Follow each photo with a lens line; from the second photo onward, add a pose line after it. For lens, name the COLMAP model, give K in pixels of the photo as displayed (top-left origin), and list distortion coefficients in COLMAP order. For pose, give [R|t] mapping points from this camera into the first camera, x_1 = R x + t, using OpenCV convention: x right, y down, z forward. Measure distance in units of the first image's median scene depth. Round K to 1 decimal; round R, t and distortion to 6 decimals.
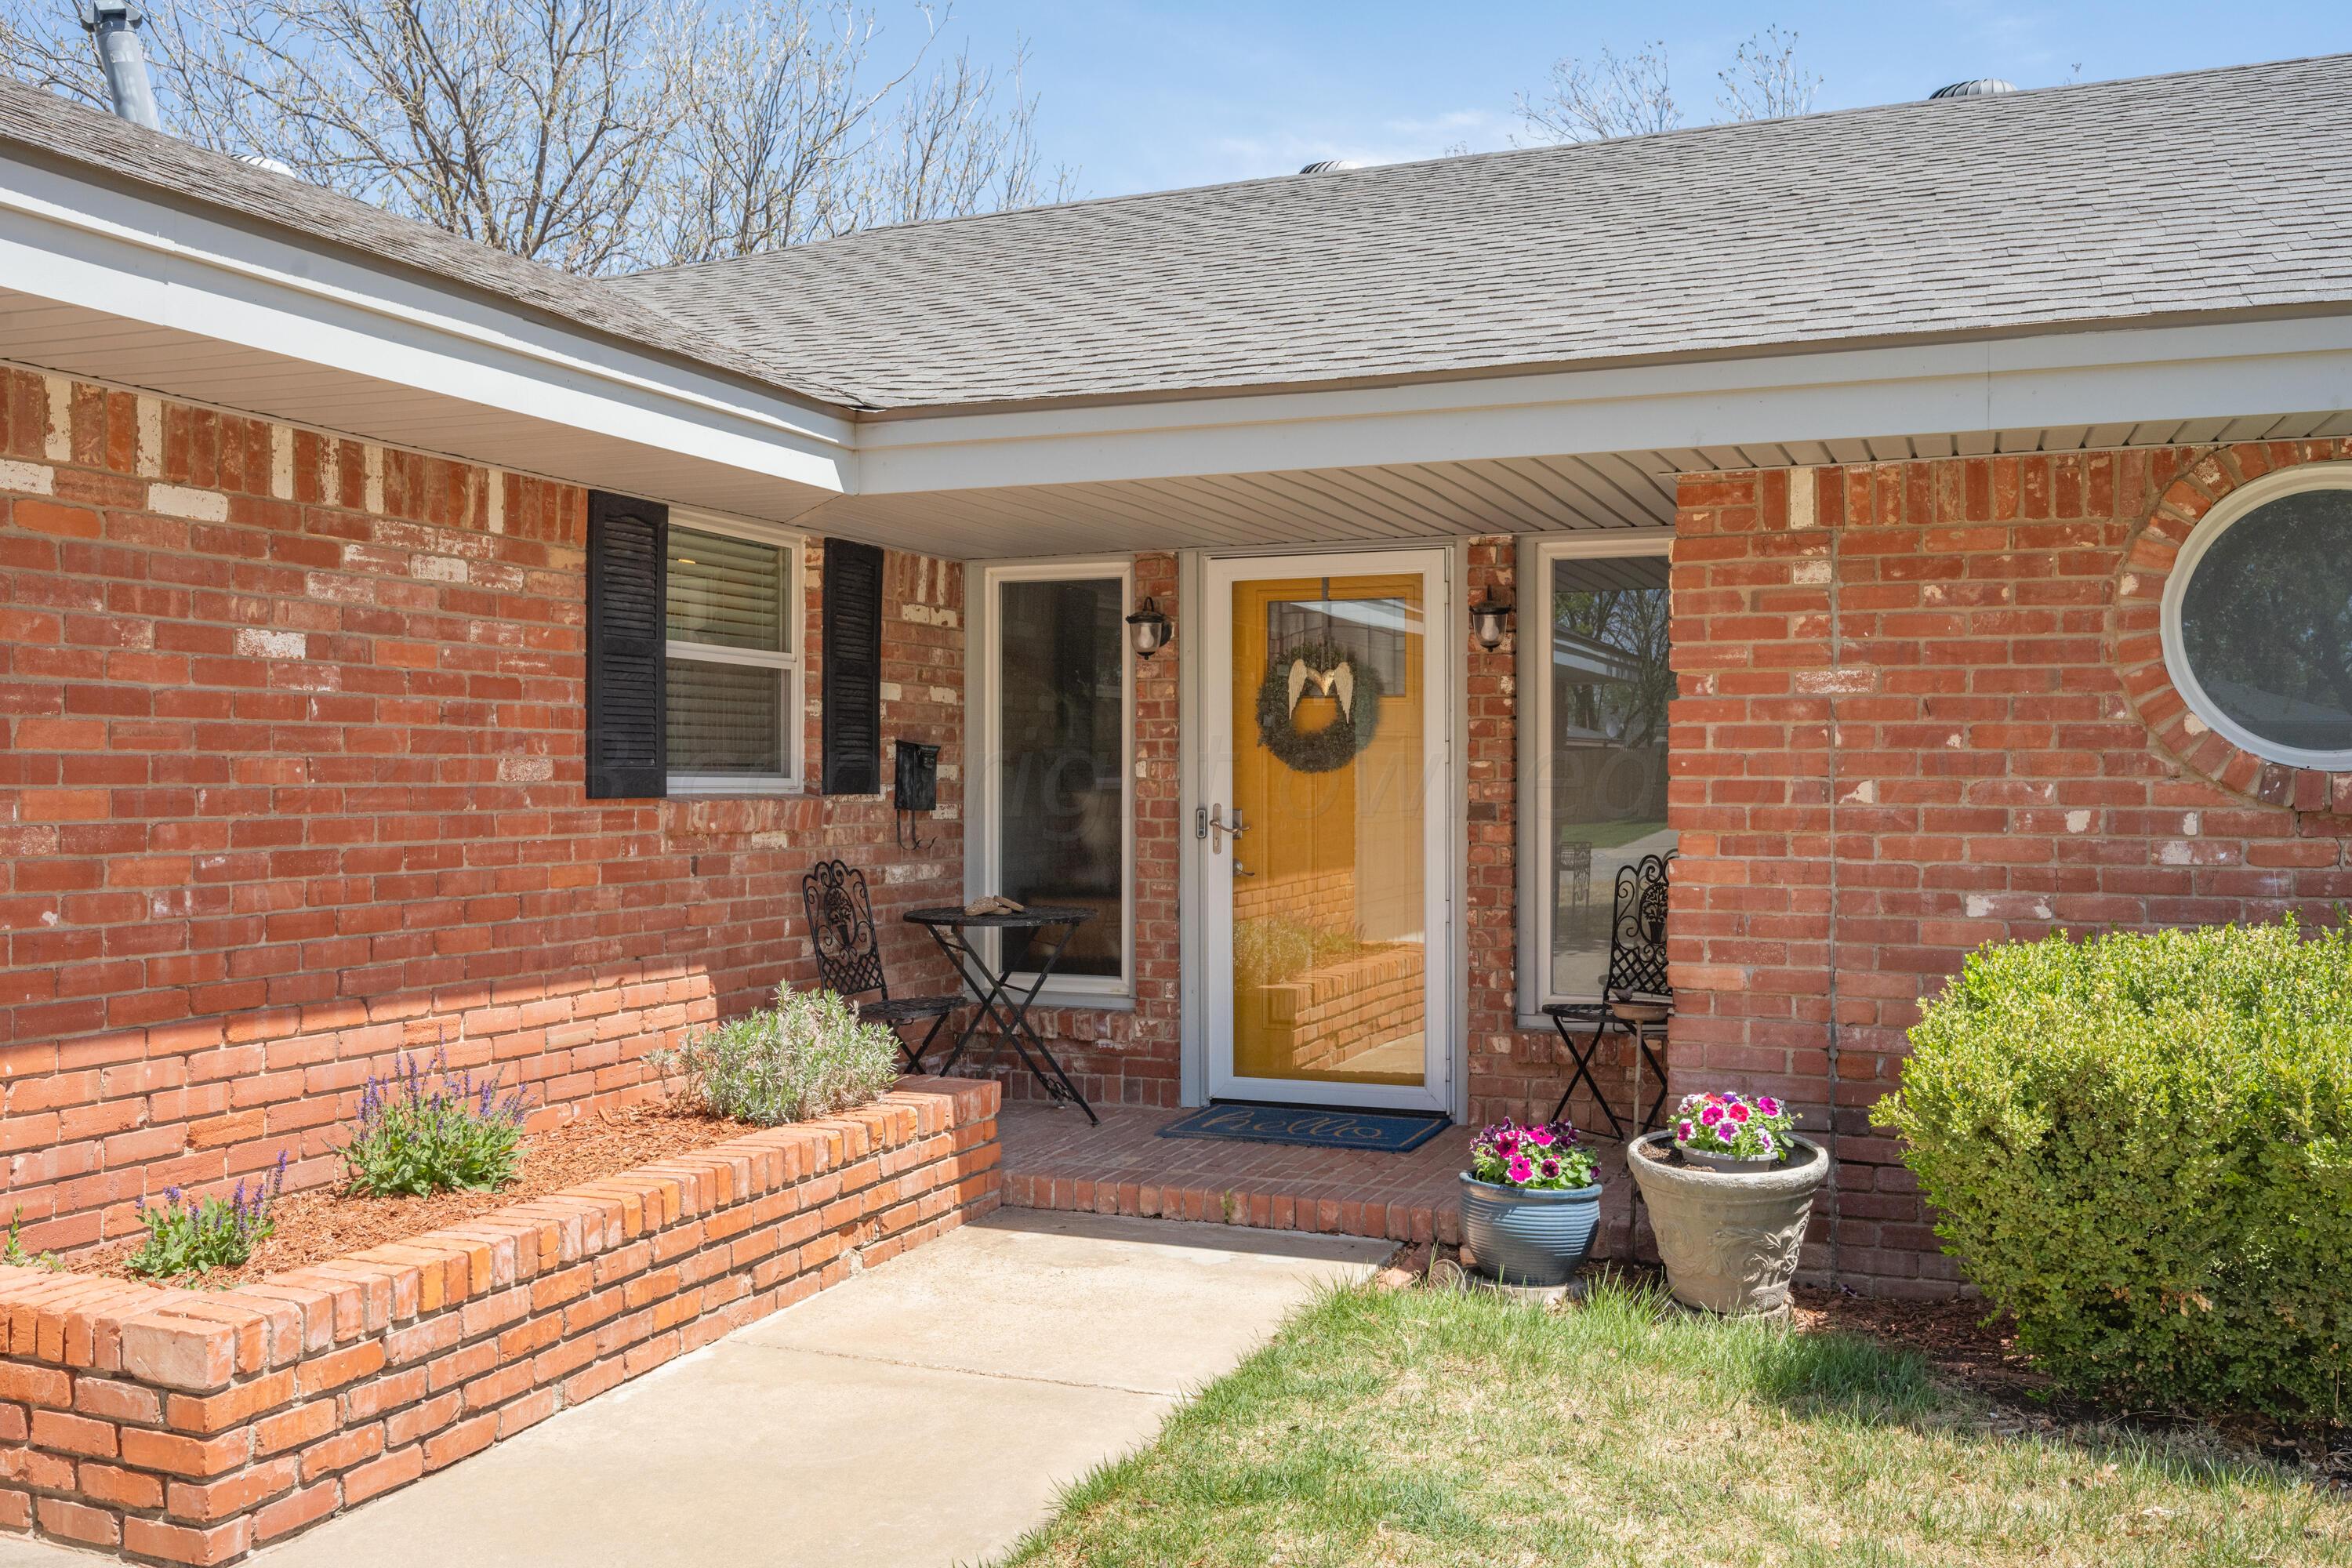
lens RADIAL K [[2050.9, 0, 1174.5], [0, 2050.9, 780.1], [0, 0, 1]] dist [0.005073, -0.000195]
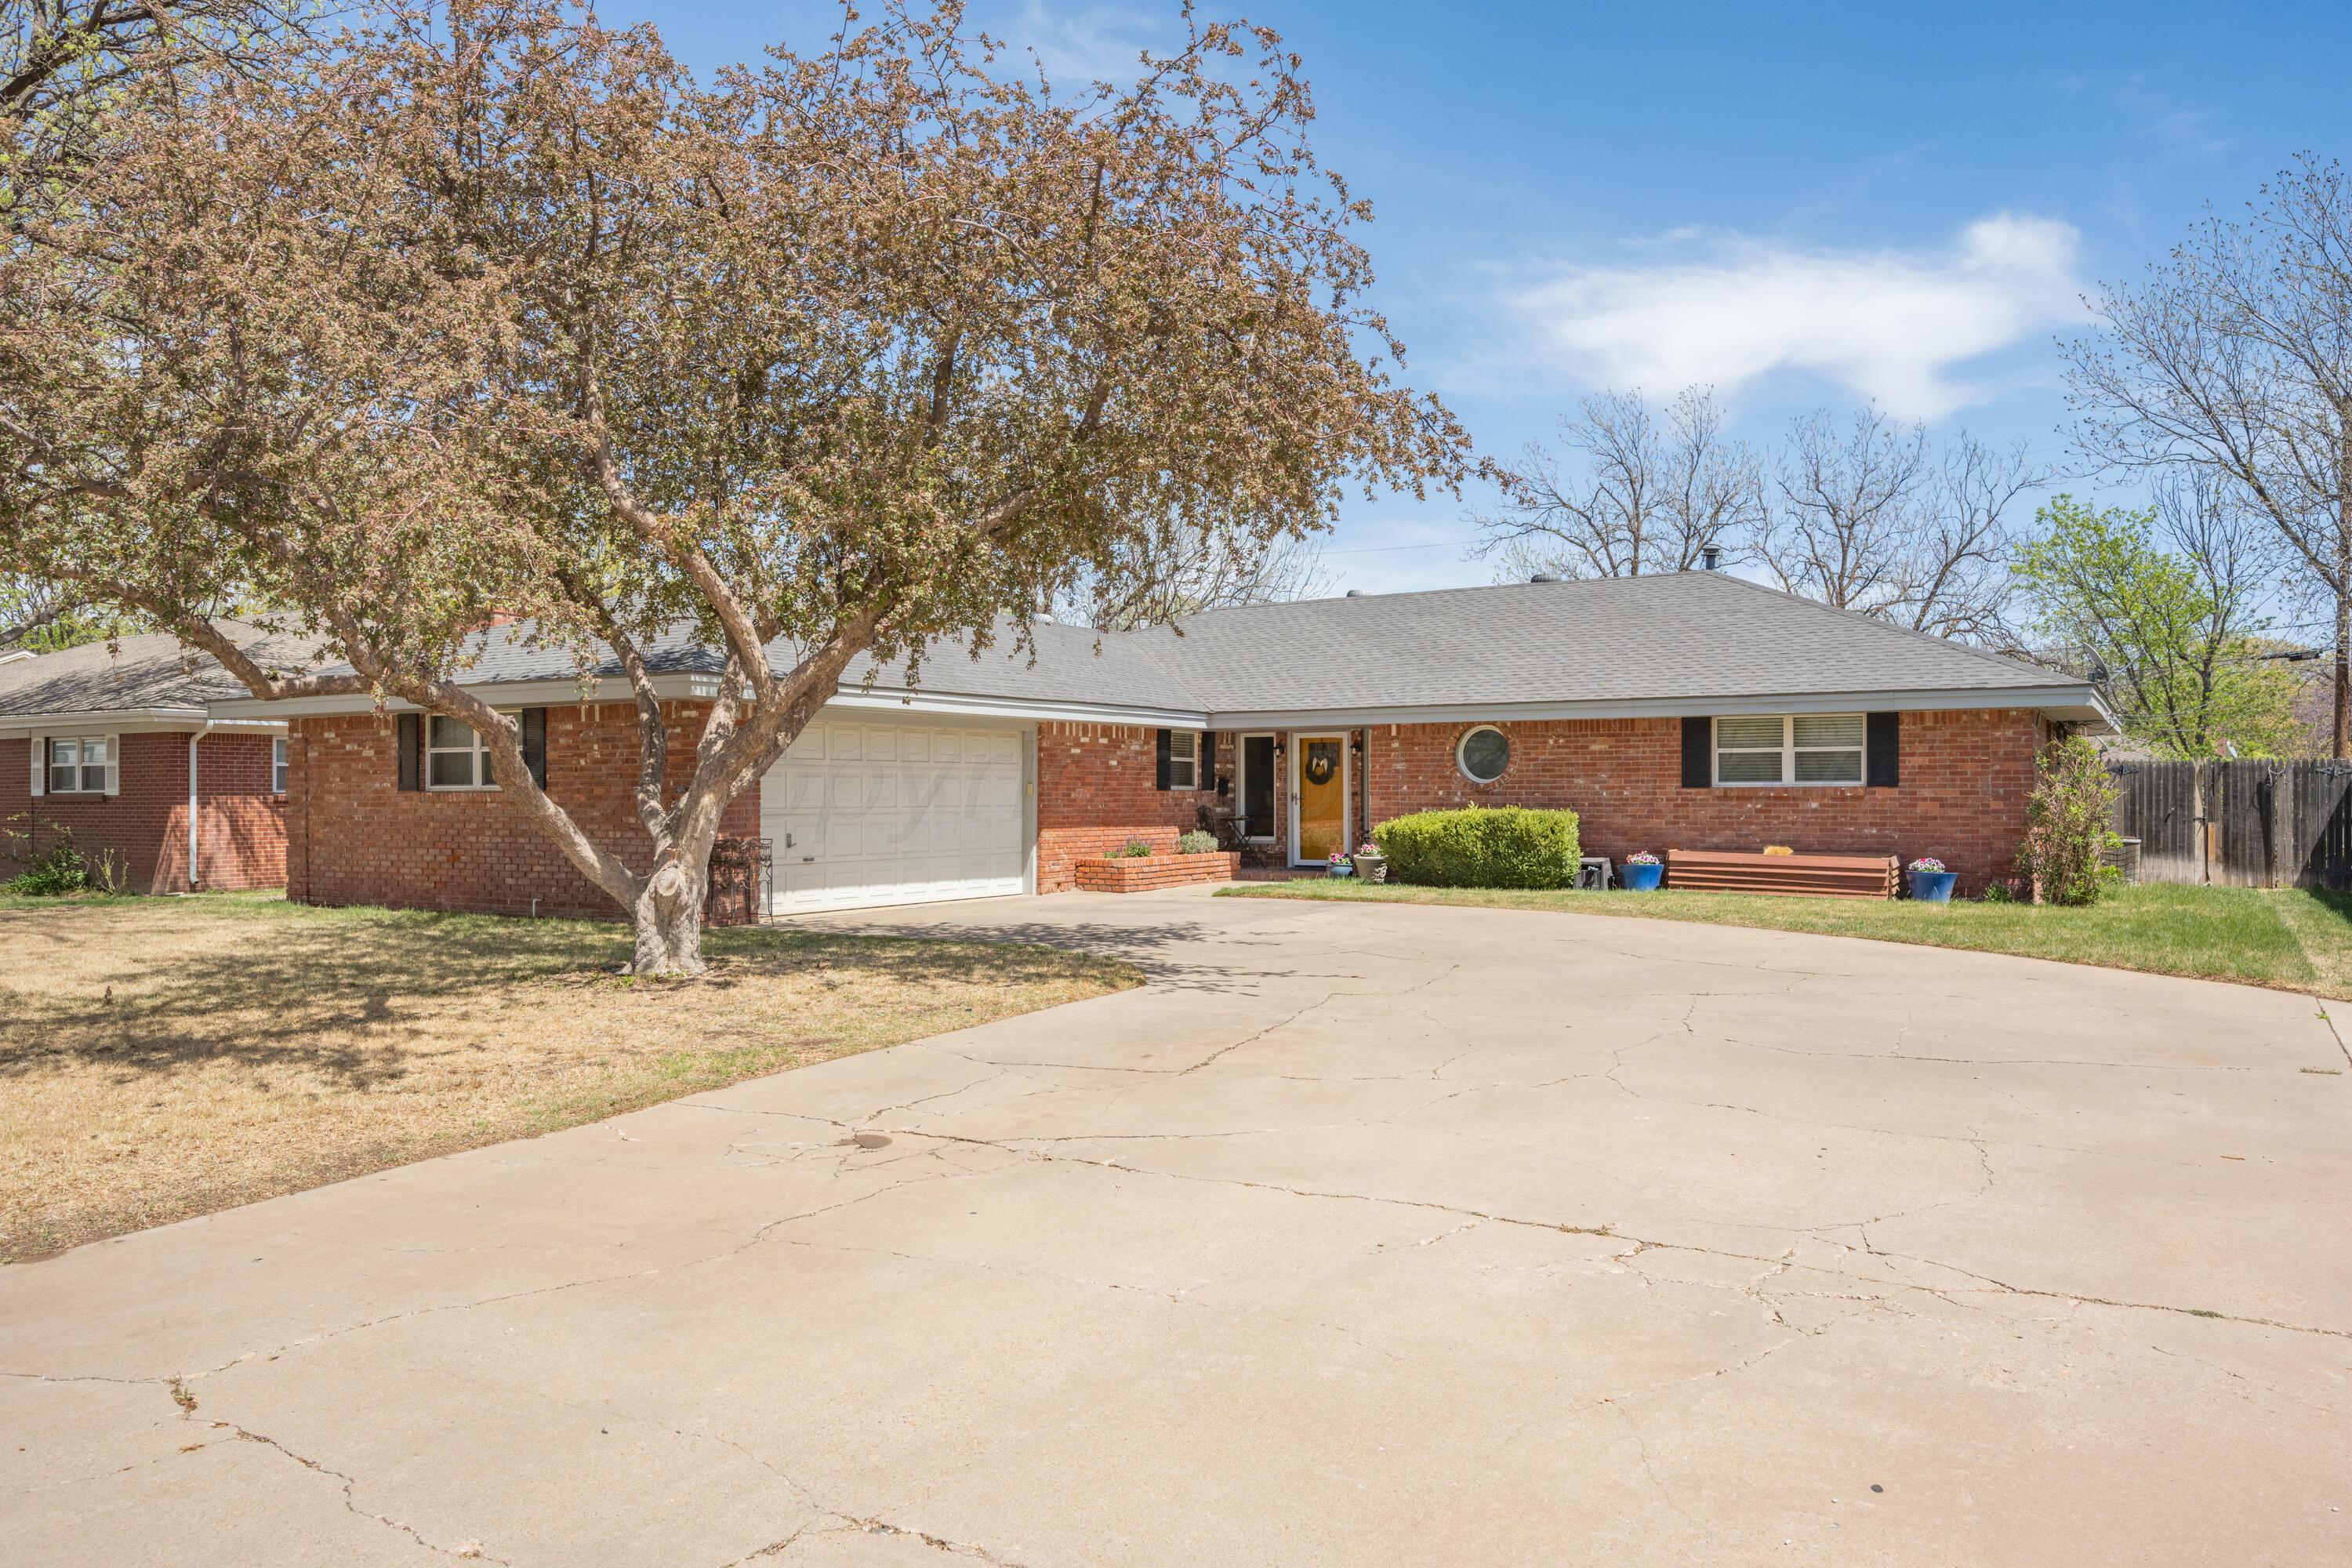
lens RADIAL K [[1641.7, 0, 1174.8], [0, 1641.7, 789.9], [0, 0, 1]] dist [0.001723, 0.000231]
pose [[0.985649, -0.004067, -0.168760, 0.398087], [0.002437, 0.999948, -0.009861, 0.044277], [0.168792, 0.009308, 0.985608, -2.702431]]
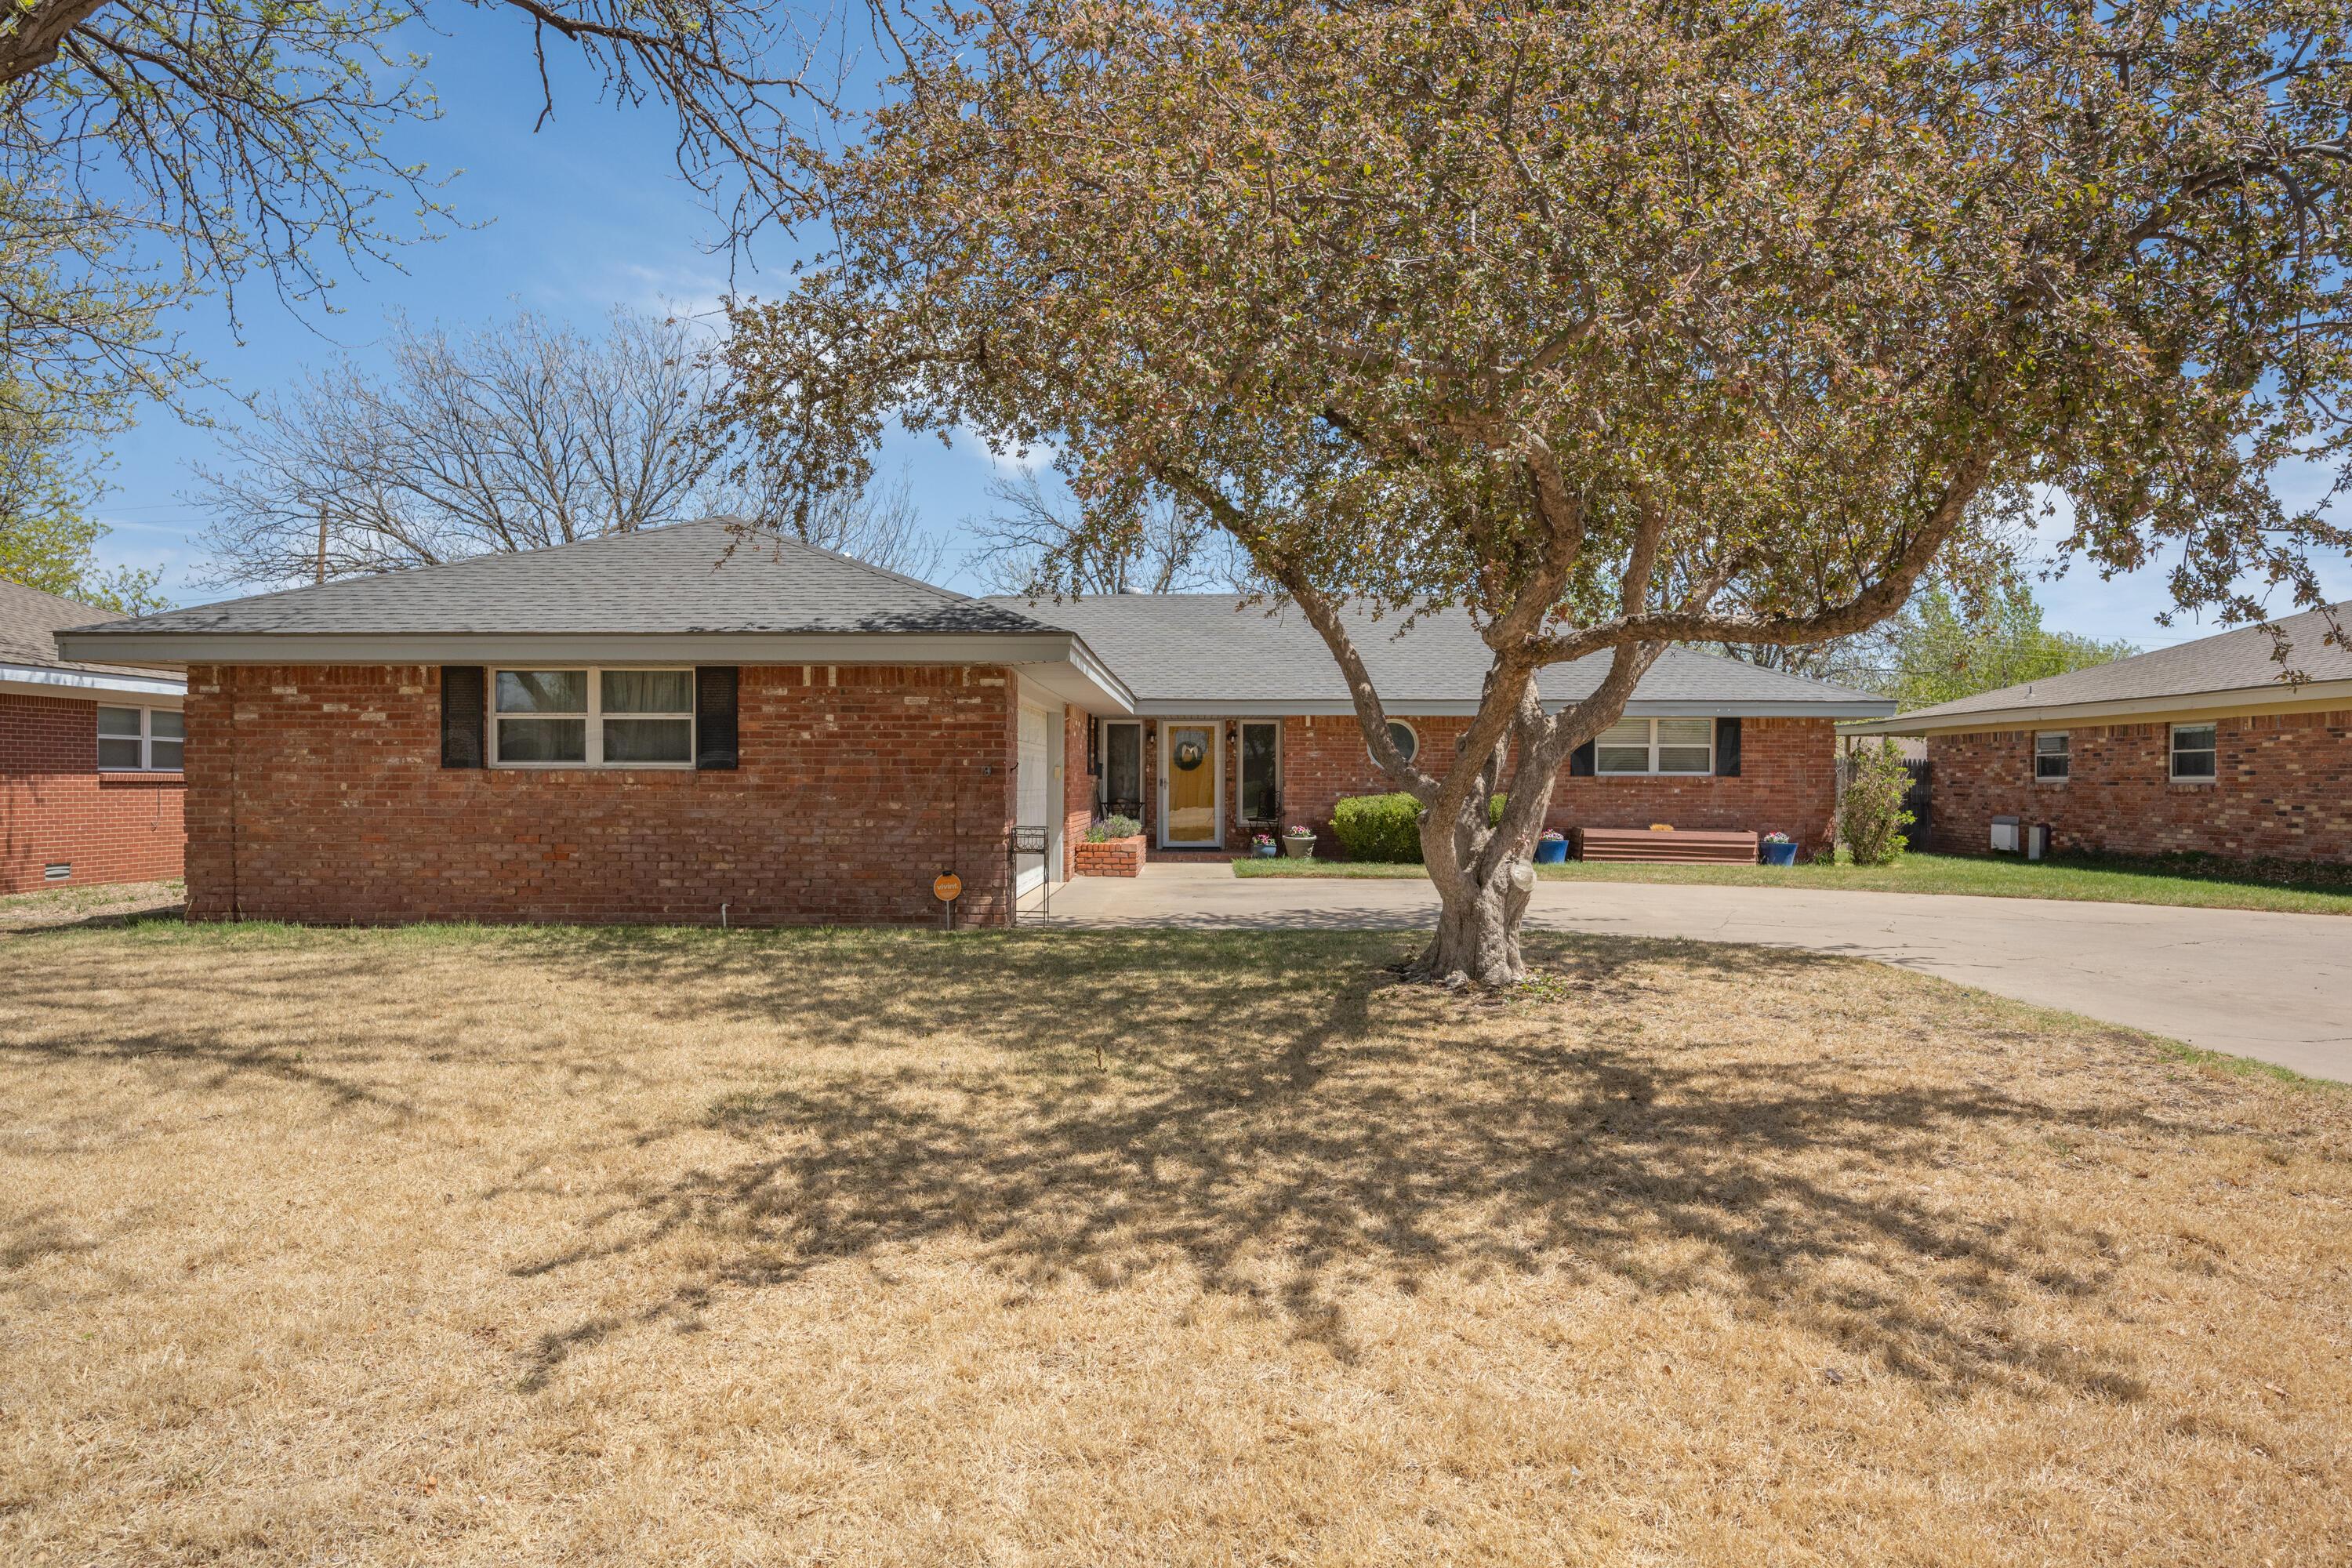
lens RADIAL K [[1458.1, 0, 1172.6], [0, 1458.1, 786.9], [0, 0, 1]] dist [0.001773, 0.000138]
pose [[0.934697, 0.000211, 0.355446, -1.252012], [0.000905, 0.999995, -0.002973, 0.045509], [-0.355445, 0.003101, 0.934692, -2.226862]]
